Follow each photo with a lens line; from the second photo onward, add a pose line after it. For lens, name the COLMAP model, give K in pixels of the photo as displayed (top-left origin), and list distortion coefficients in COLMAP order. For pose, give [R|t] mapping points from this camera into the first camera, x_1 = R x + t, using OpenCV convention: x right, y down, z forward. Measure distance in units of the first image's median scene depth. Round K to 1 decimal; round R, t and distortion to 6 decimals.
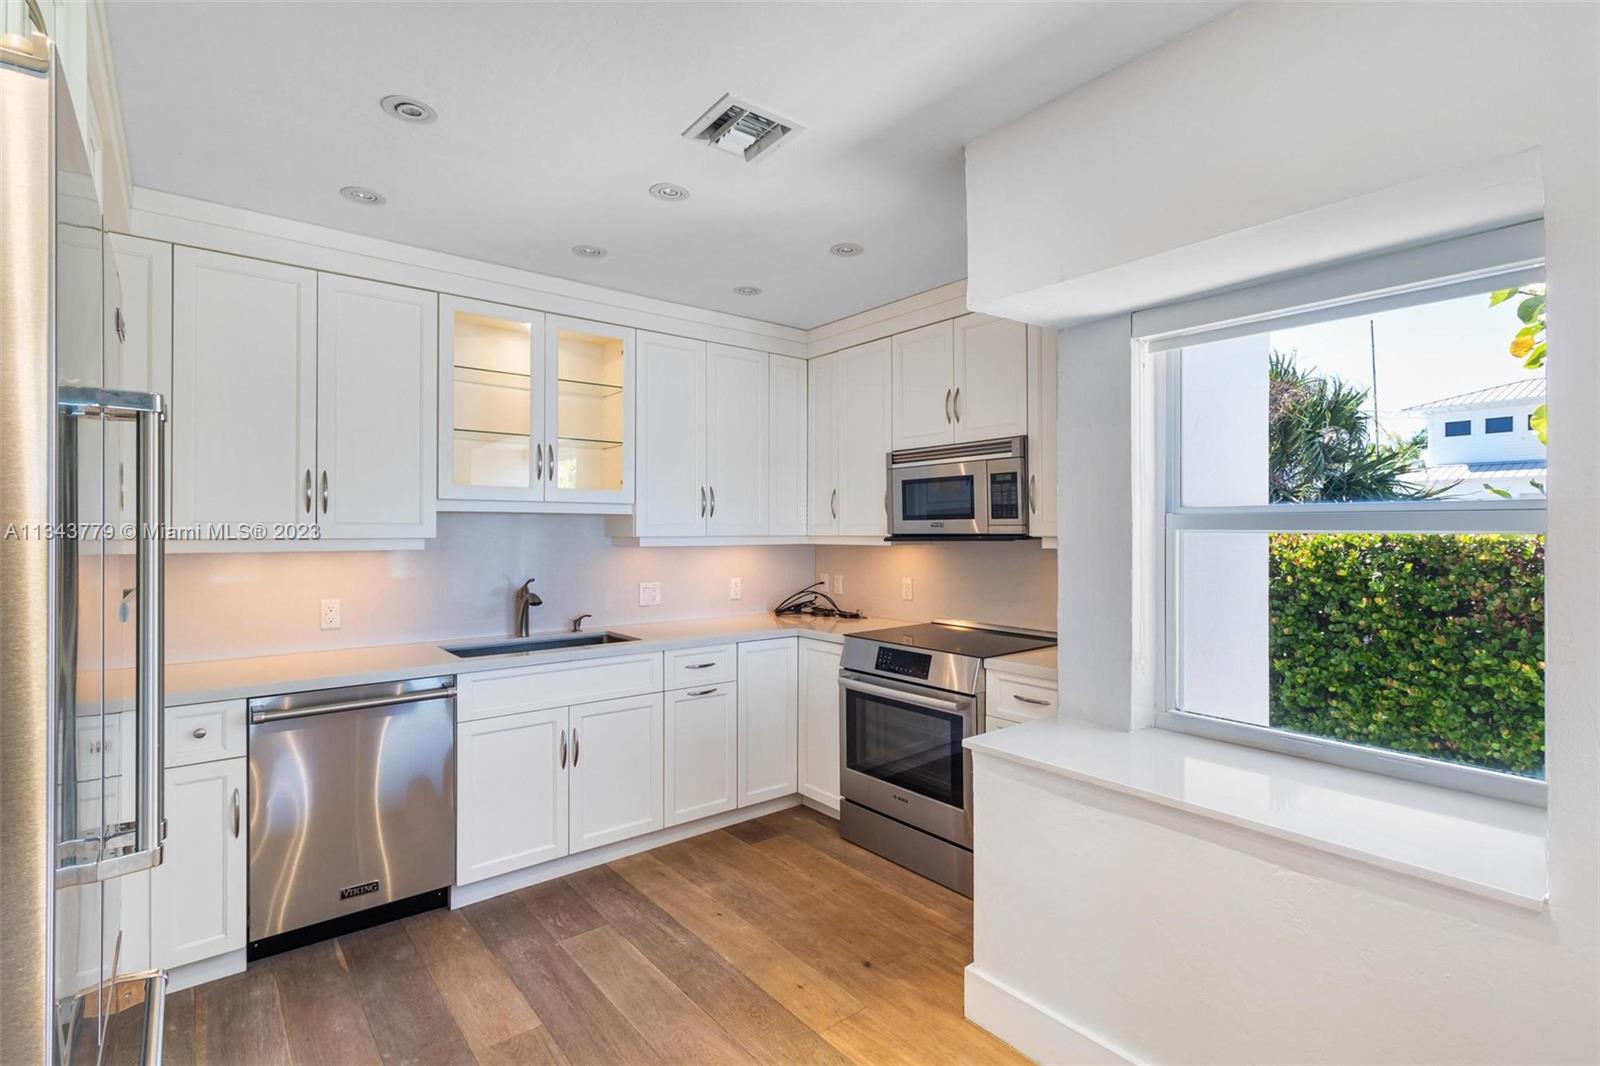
lens RADIAL K [[746.9, 0, 818.1], [0, 746.9, 522.6], [0, 0, 1]] dist [0.011288, 0.001496]
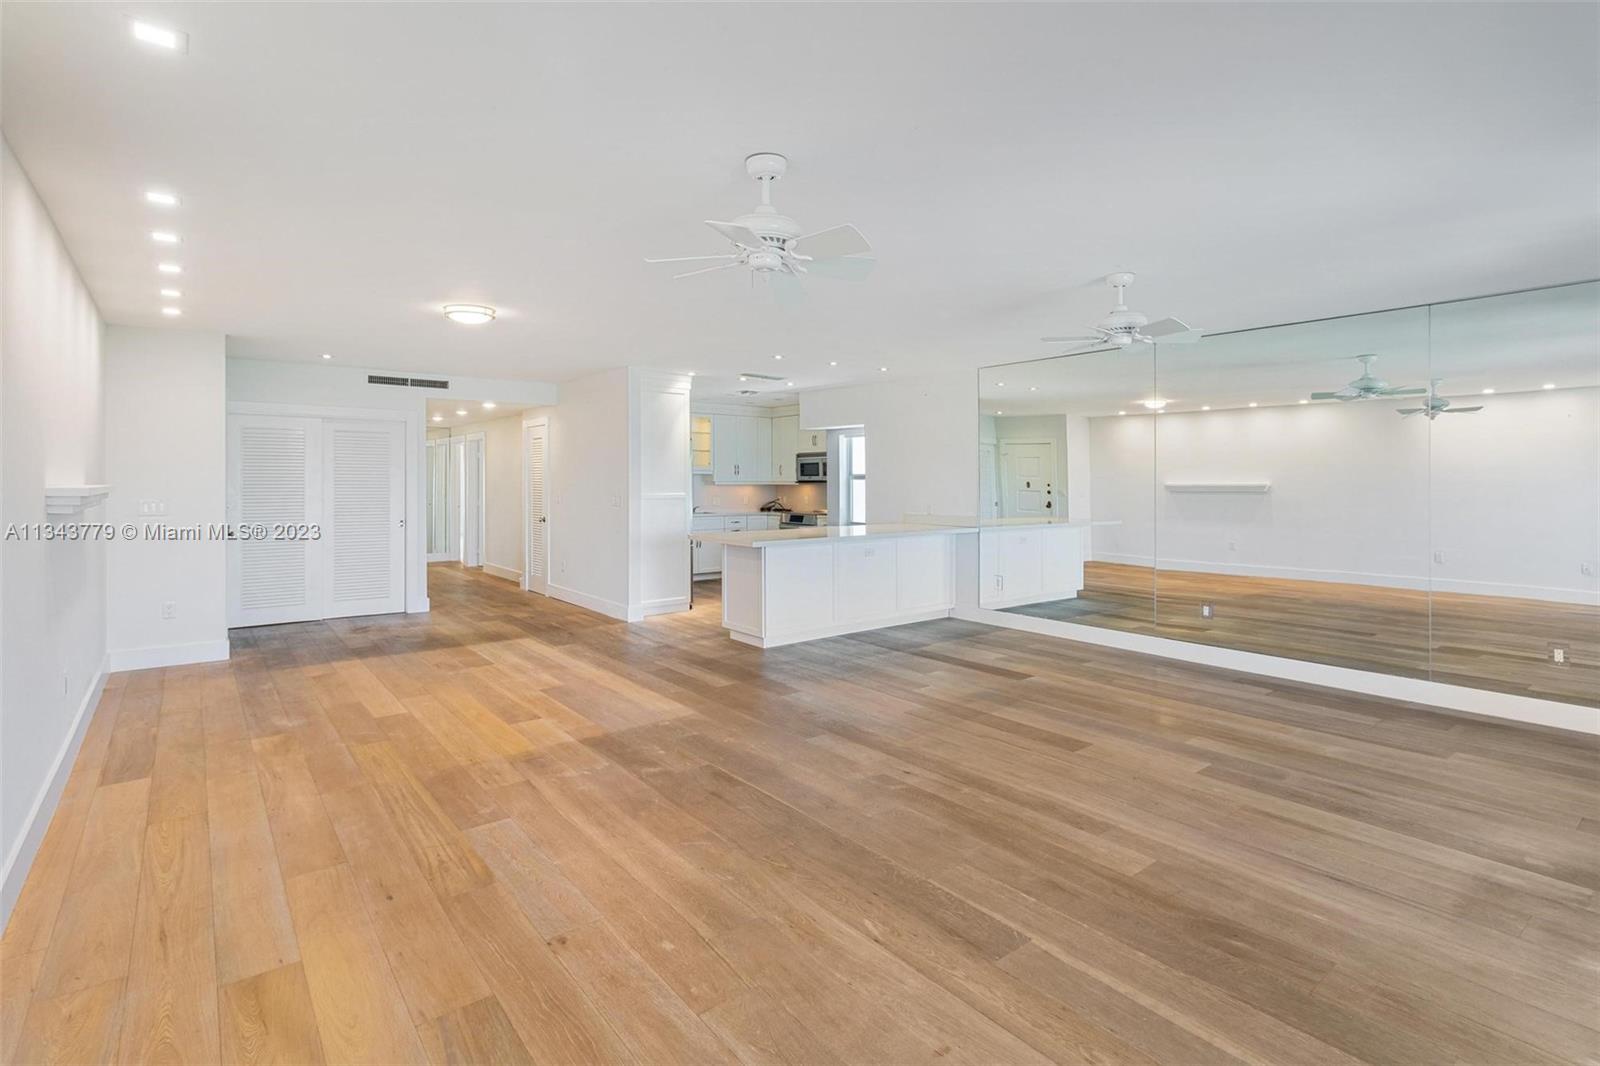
lens RADIAL K [[758.8, 0, 797.5], [0, 758.8, 490.7], [0, 0, 1]] dist [0.000977, 0.001963]
pose [[0.999522, 0.002044, -0.030857, 0.210959], [-0.001251, 0.999668, 0.025722, -0.024743], [0.030899, -0.025671, 0.999193, -2.264340]]
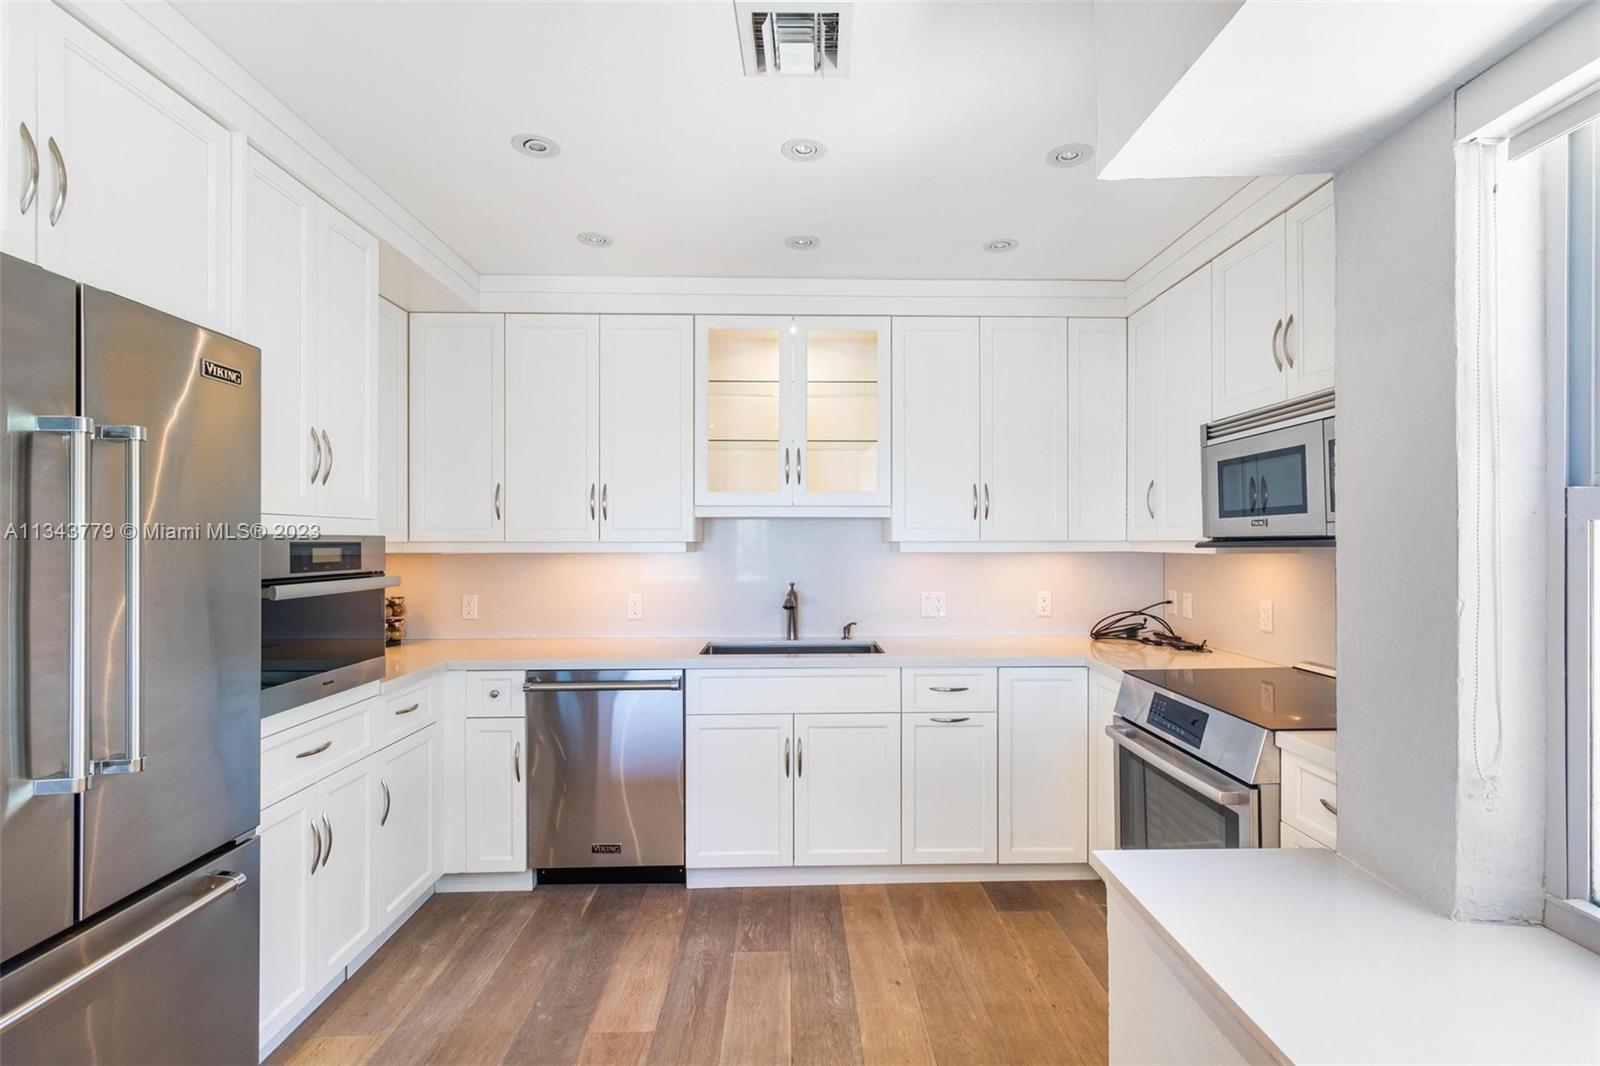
lens RADIAL K [[746.9, 0, 817.5], [0, 746.9, 537.4], [0, 0, 1]] dist [0.011288, 0.001496]
pose [[0.796485, -0.003593, -0.604647, 0.257212], [0.008114, 0.999956, 0.004747, 0.009480], [0.604603, -0.008687, 0.796479, 0.222004]]
